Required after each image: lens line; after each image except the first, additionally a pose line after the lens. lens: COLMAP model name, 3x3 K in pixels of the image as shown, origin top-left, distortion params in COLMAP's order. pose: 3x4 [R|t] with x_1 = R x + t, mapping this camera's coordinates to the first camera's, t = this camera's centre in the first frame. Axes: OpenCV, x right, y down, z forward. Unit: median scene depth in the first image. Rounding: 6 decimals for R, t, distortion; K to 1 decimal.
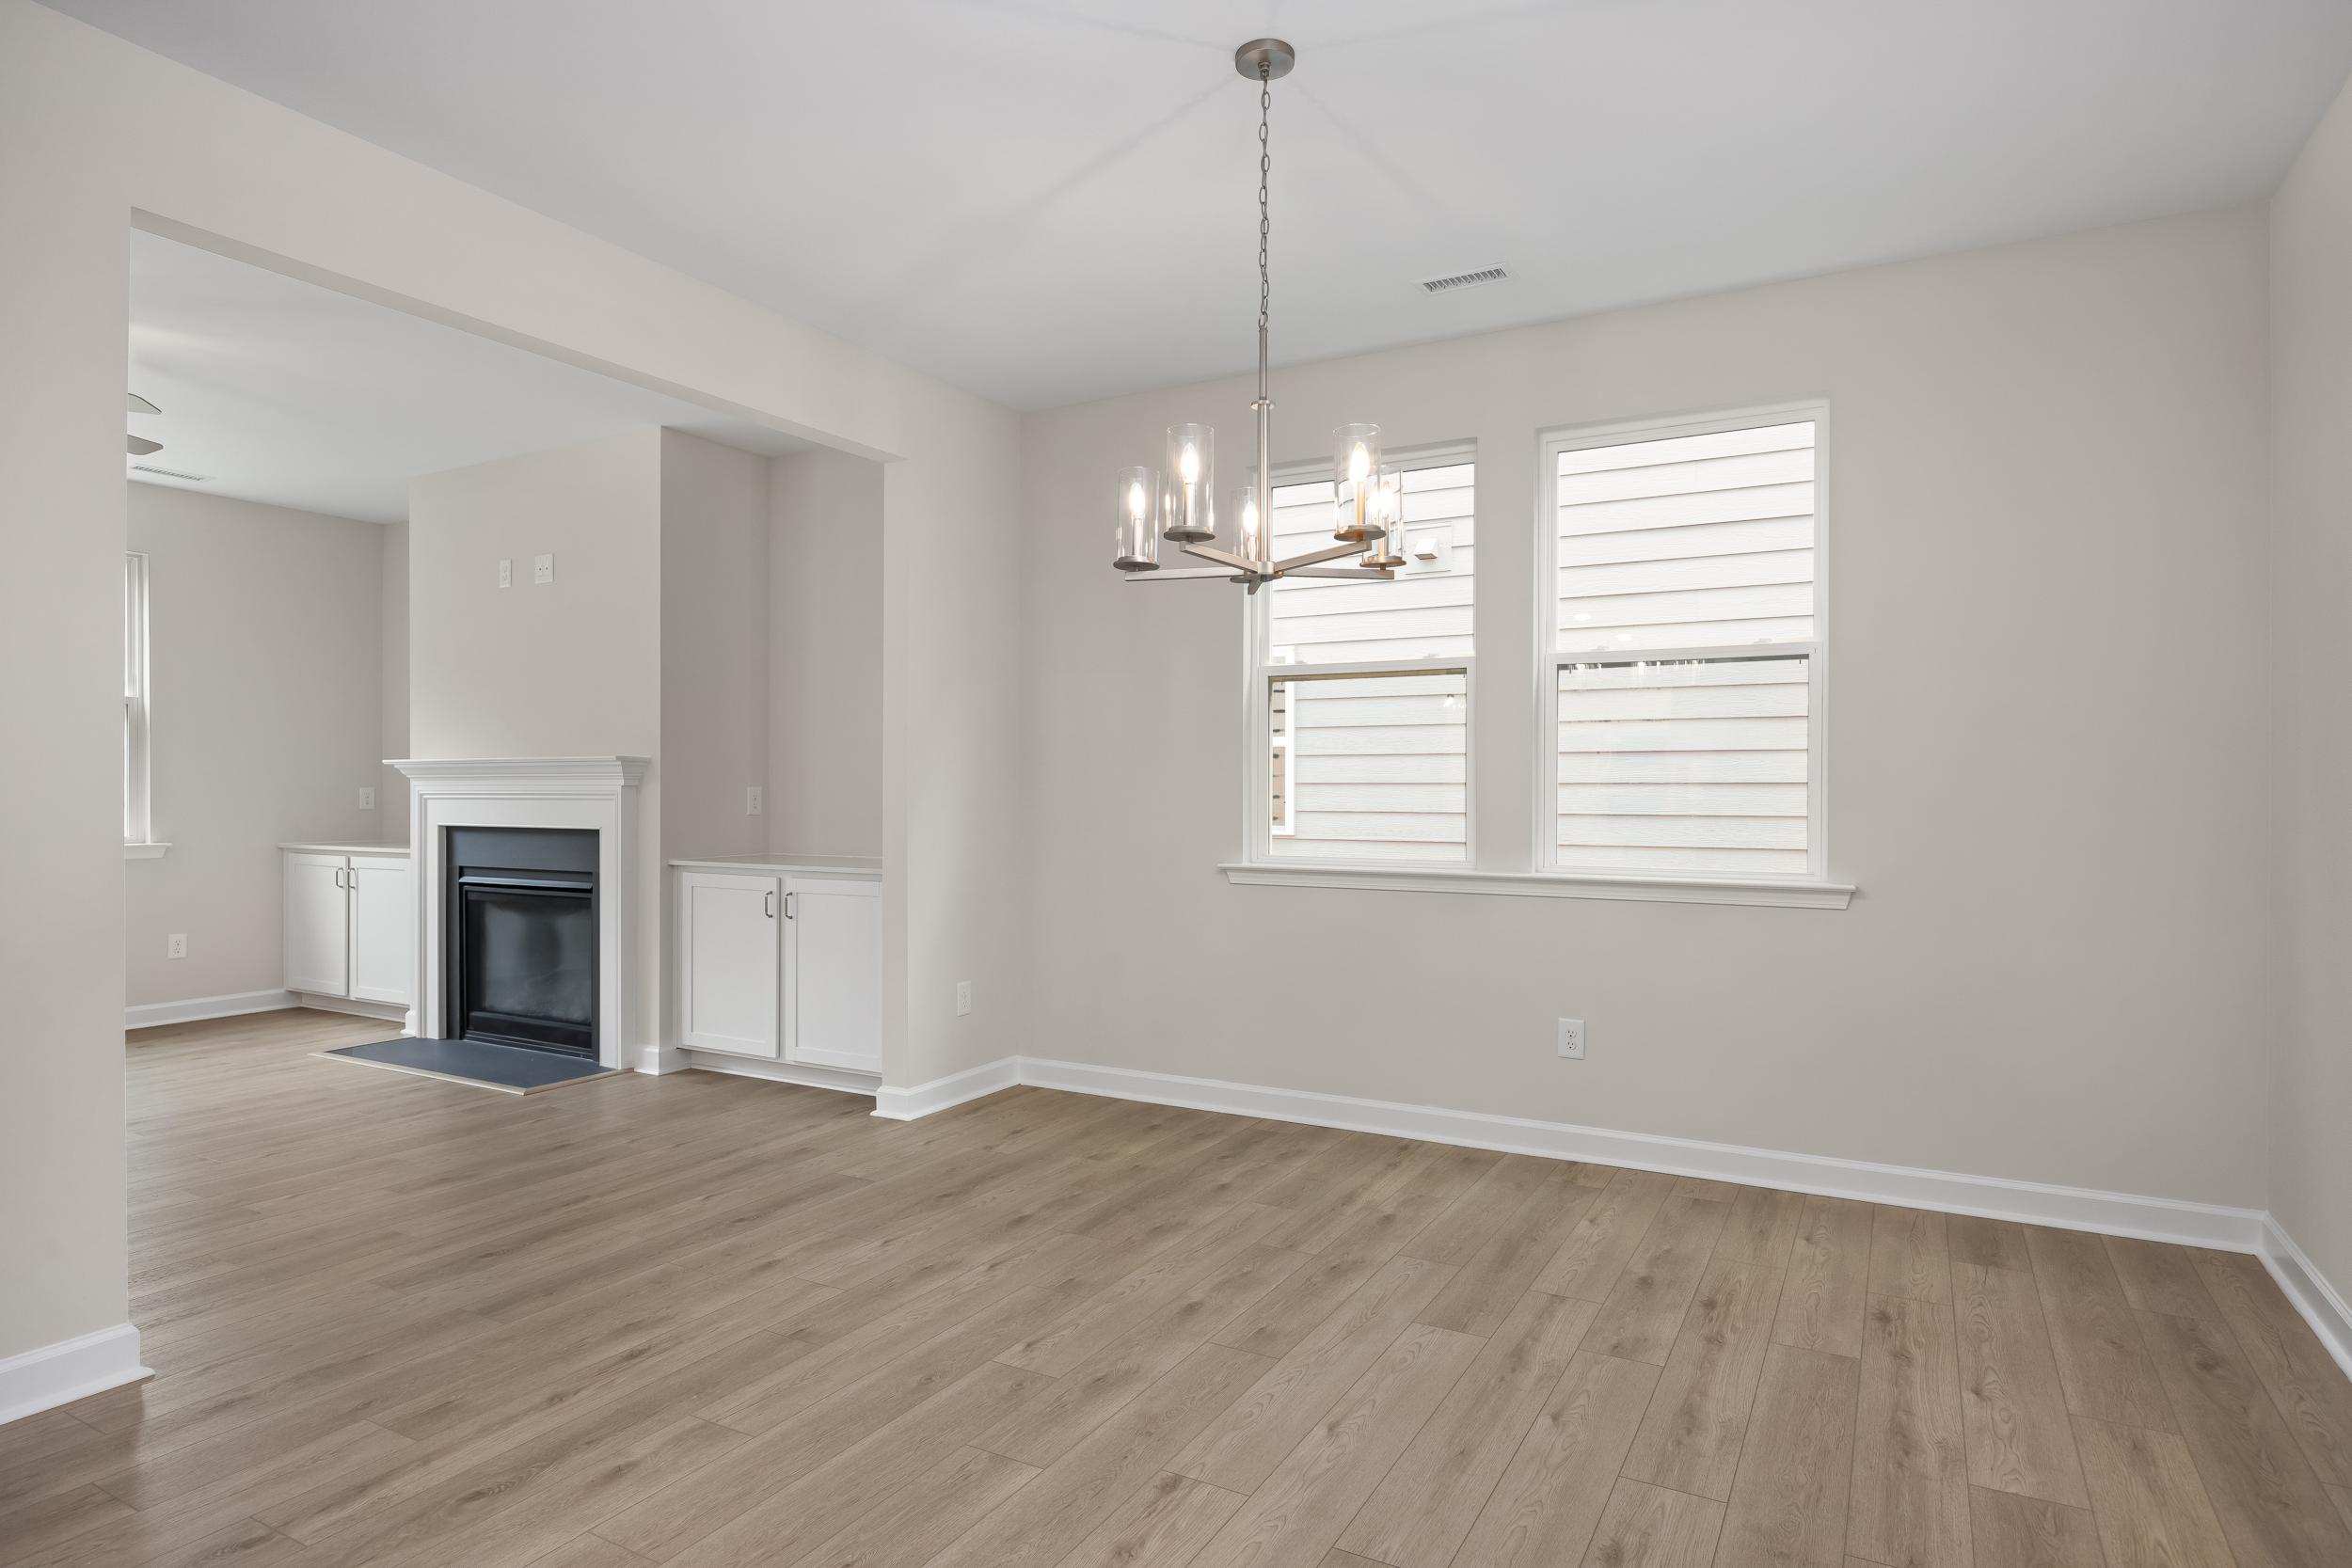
lens RADIAL K [[1265.9, 0, 1176.5], [0, 1265.9, 772.6], [0, 0, 1]] dist [0.002480, -0.000038]
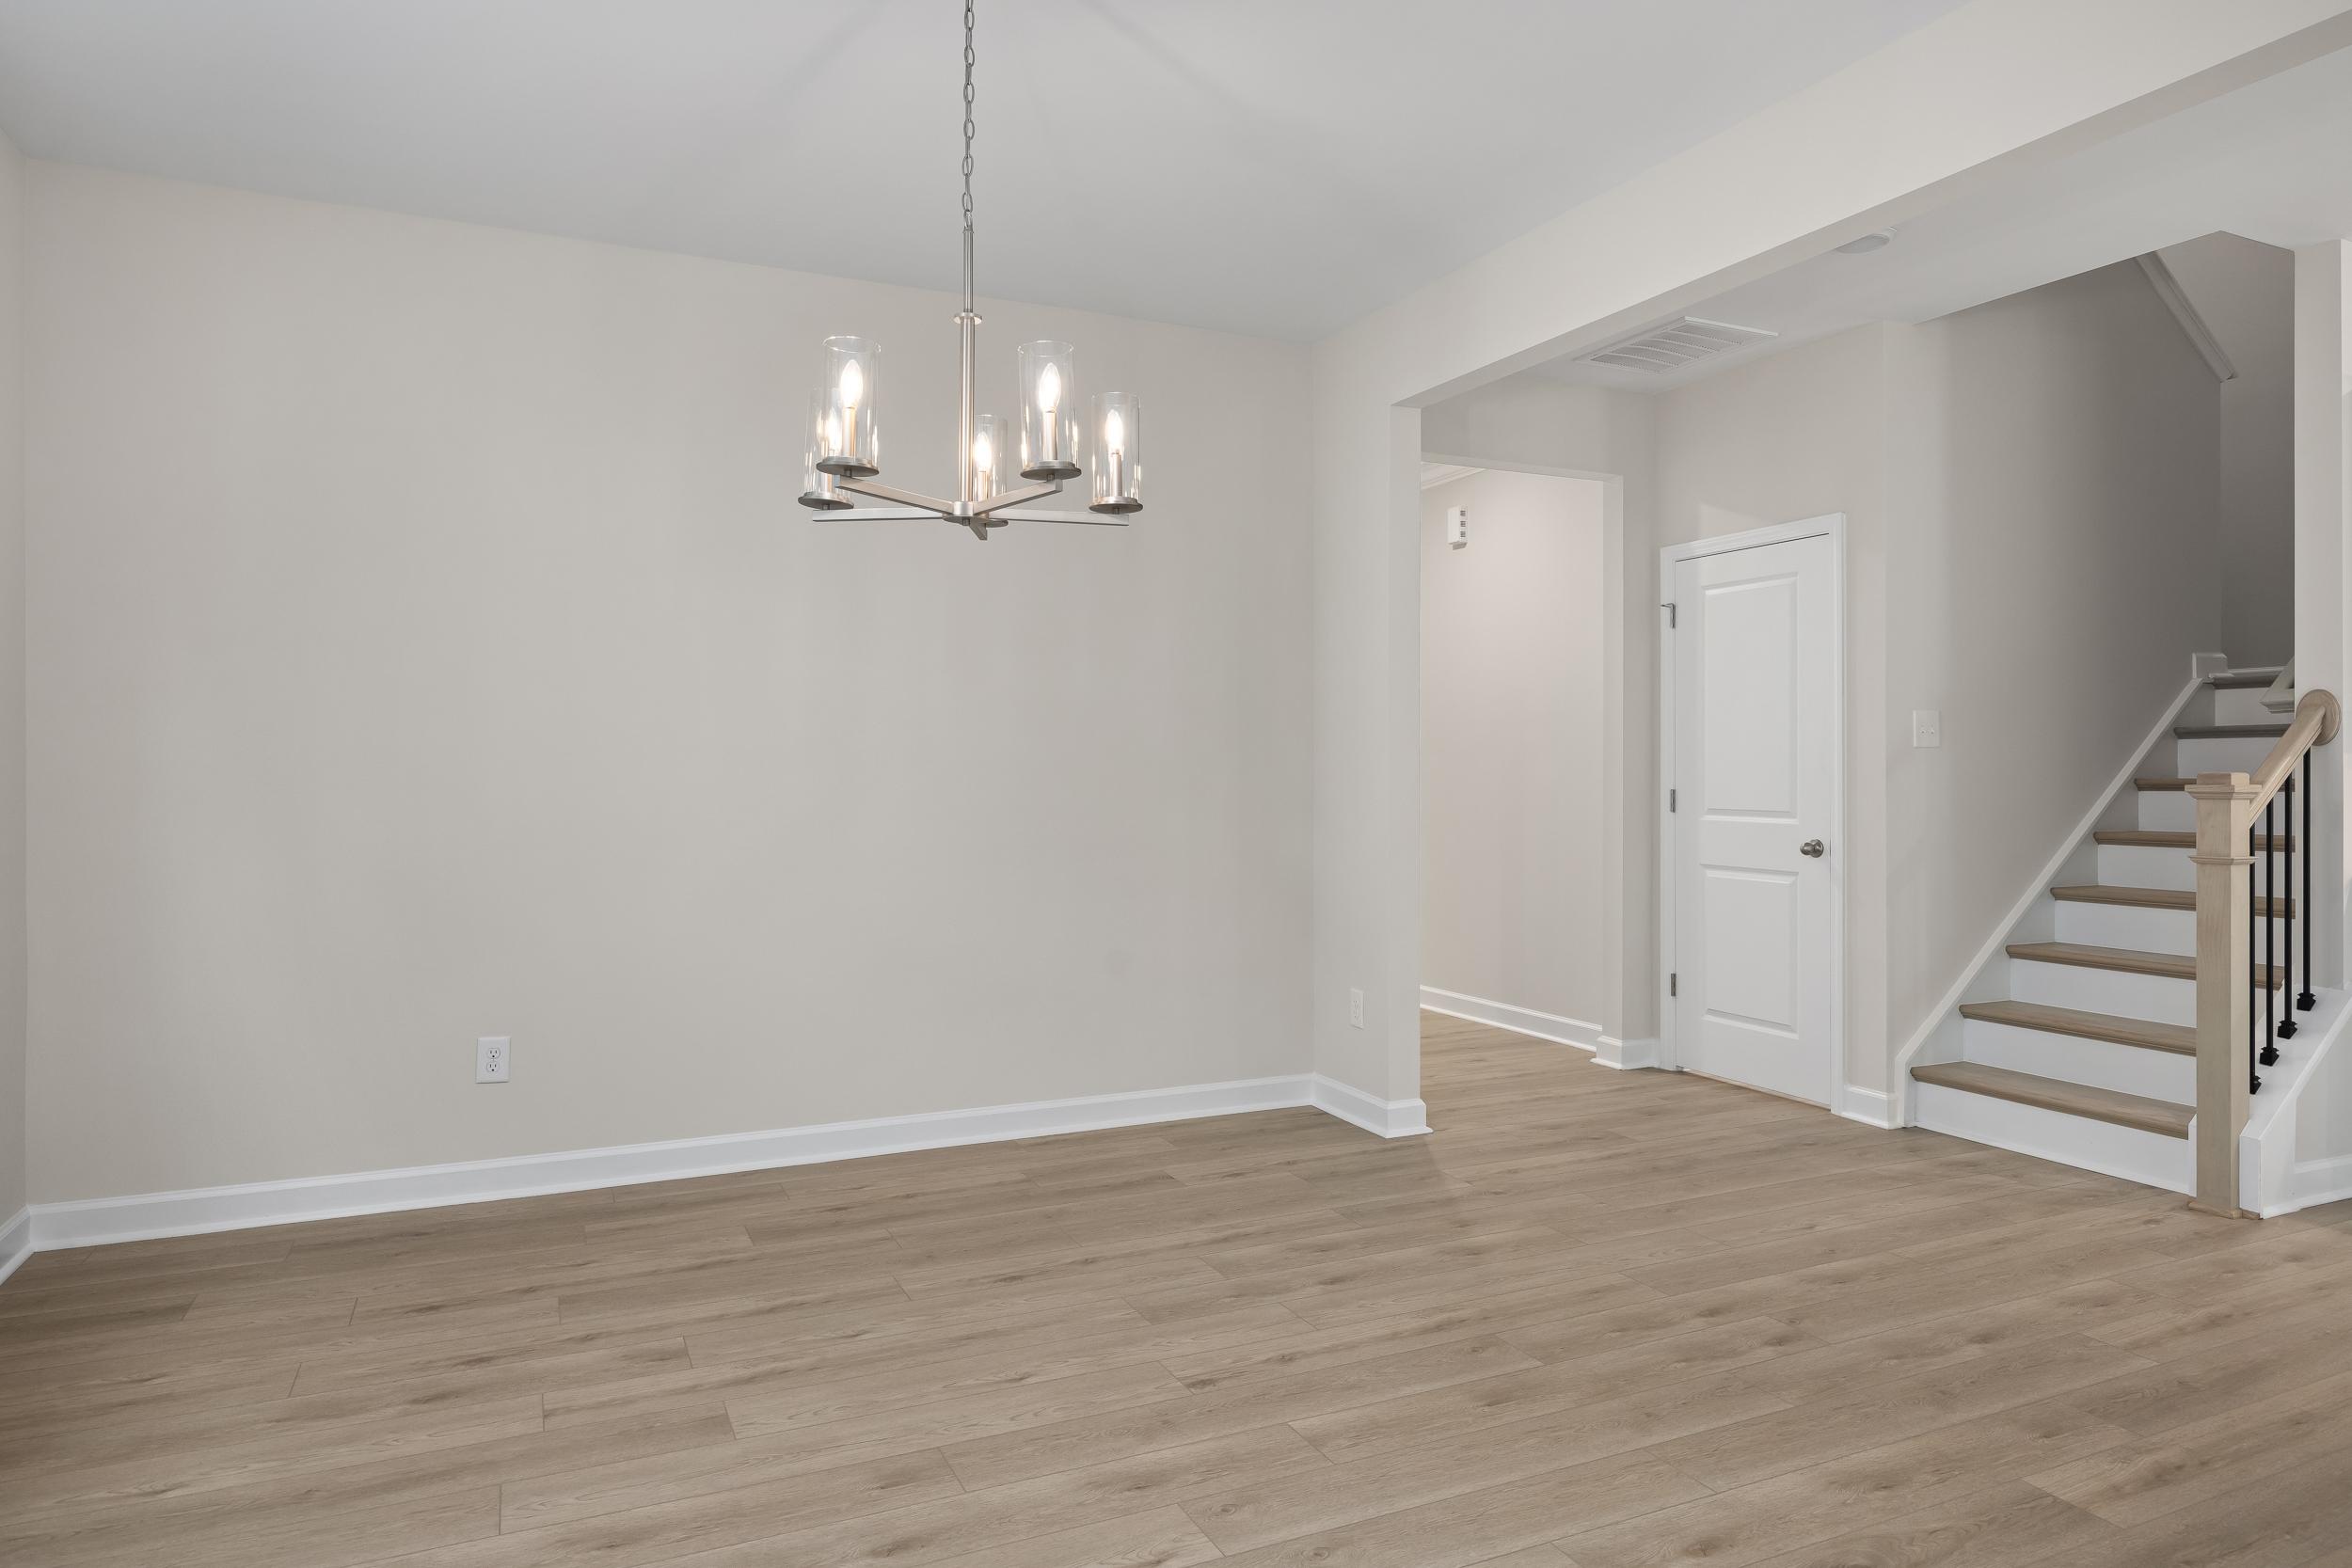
lens RADIAL K [[1265.9, 0, 1176.5], [0, 1265.9, 772.6], [0, 0, 1]] dist [0.002480, -0.000038]
pose [[-0.785438, 0.000646, 0.618940, -0.558242], [-0.008056, 0.999904, -0.011267, 0.018613], [-0.618888, -0.013836, -0.785358, 1.541720]]
